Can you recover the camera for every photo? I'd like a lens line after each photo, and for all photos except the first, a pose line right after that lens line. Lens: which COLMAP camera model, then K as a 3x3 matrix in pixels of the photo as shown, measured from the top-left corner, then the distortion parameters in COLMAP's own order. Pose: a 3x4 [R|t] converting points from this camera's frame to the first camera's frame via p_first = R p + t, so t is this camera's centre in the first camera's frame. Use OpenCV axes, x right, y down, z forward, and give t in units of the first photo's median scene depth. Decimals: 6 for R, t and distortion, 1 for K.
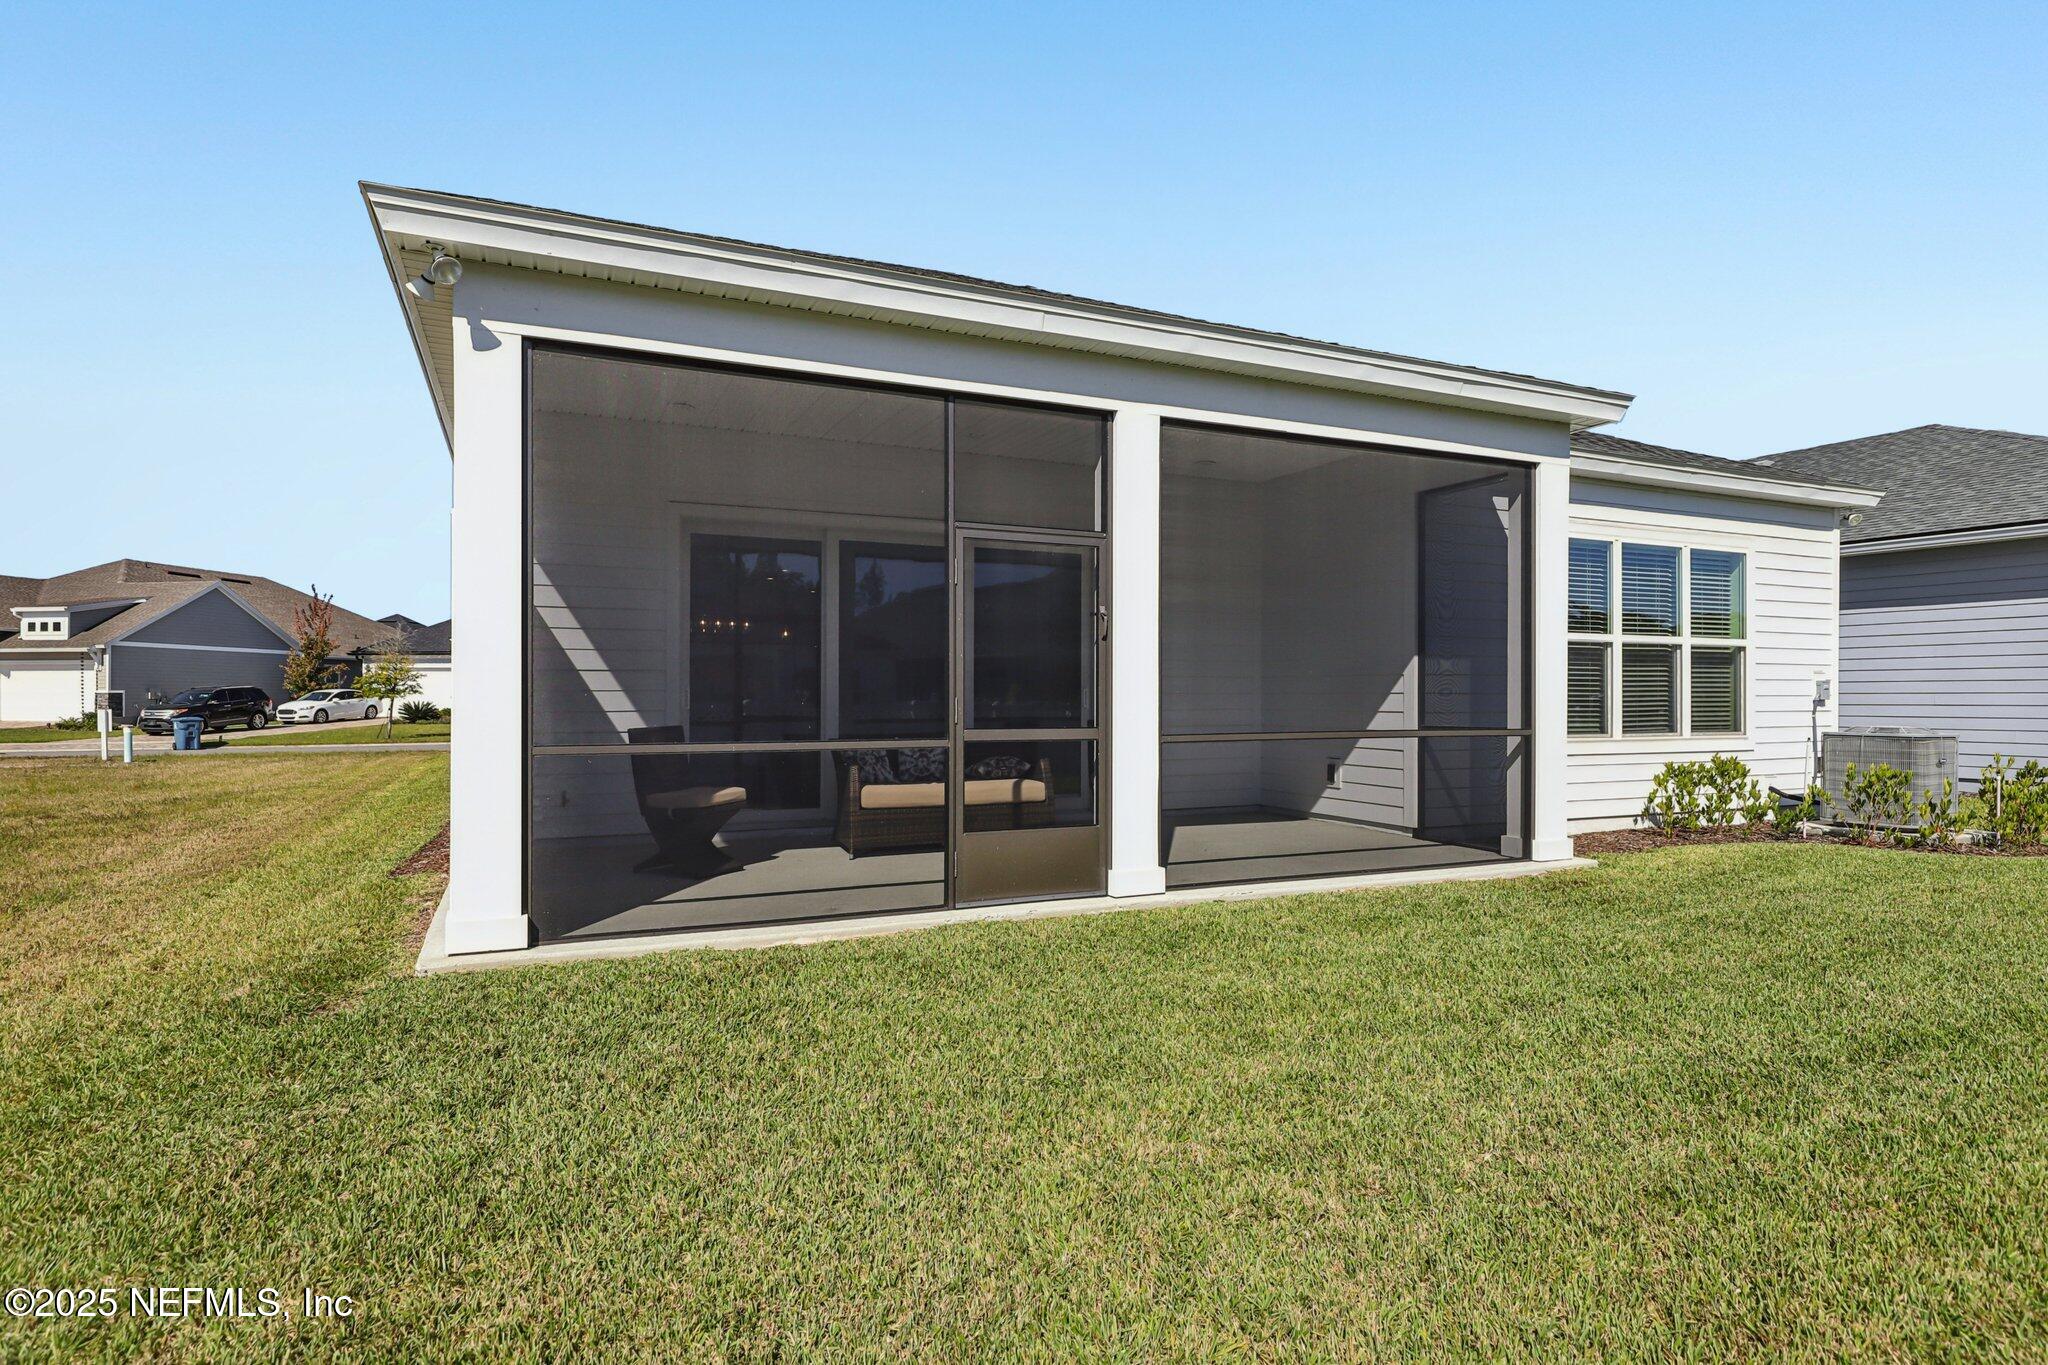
lens RADIAL K [[1041.1, 0, 1028.3], [0, 1041.1, 695.3], [0, 0, 1]] dist [0.003099, 0.000056]
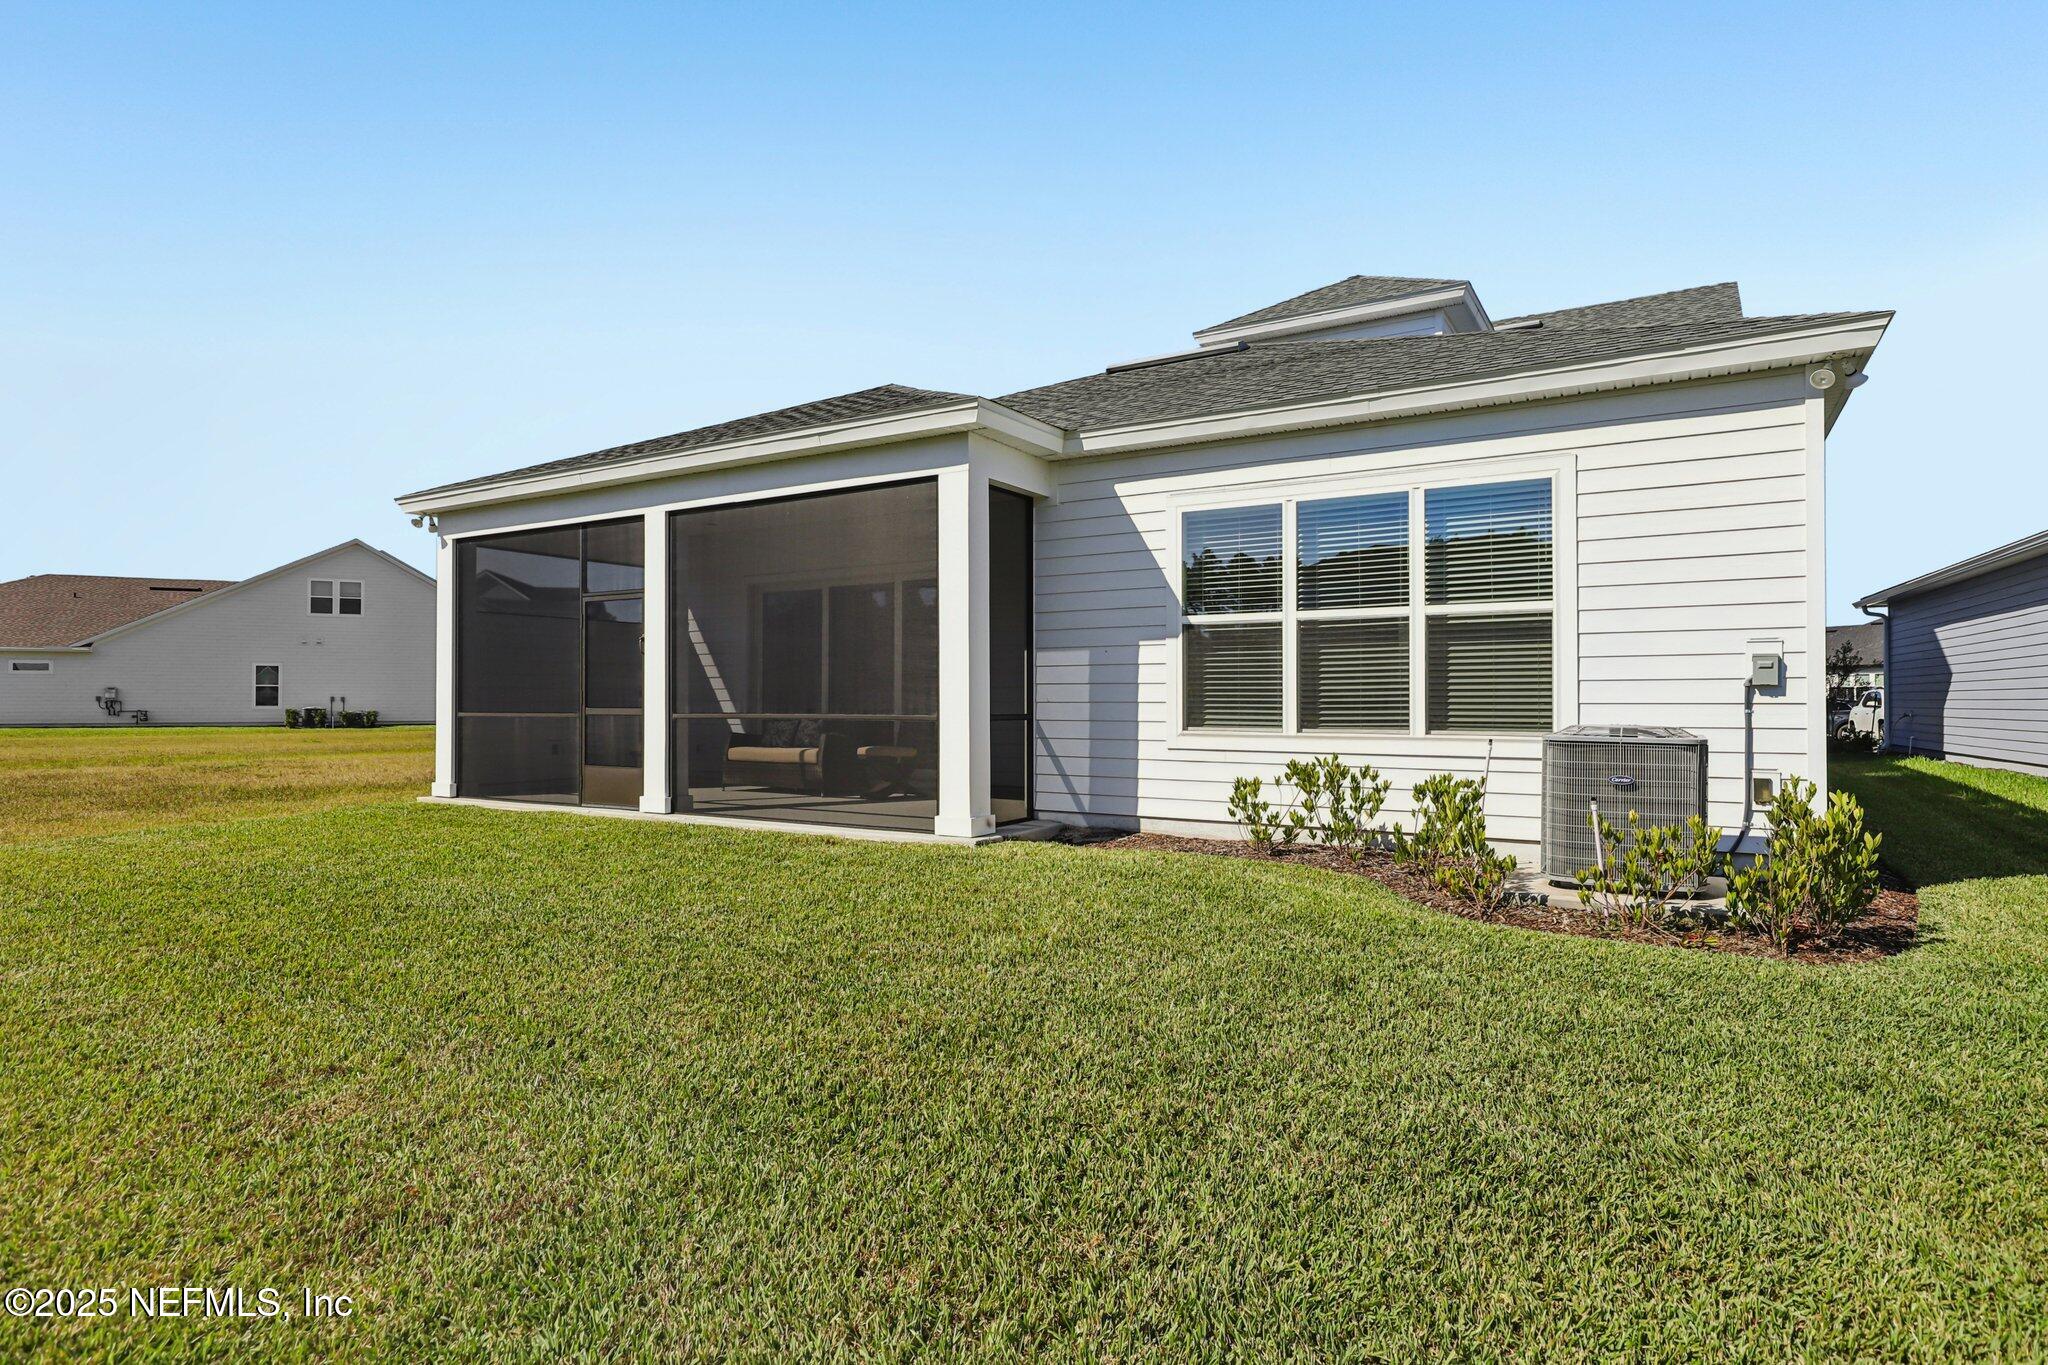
lens RADIAL K [[1041.1, 0, 1031.2], [0, 1041.1, 685.3], [0, 0, 1]] dist [0.003099, 0.000056]
pose [[0.597163, -0.013439, -0.802007, 1.168369], [0.003202, 0.999892, -0.014370, 0.014041], [0.802114, 0.006013, 0.597141, 0.339806]]
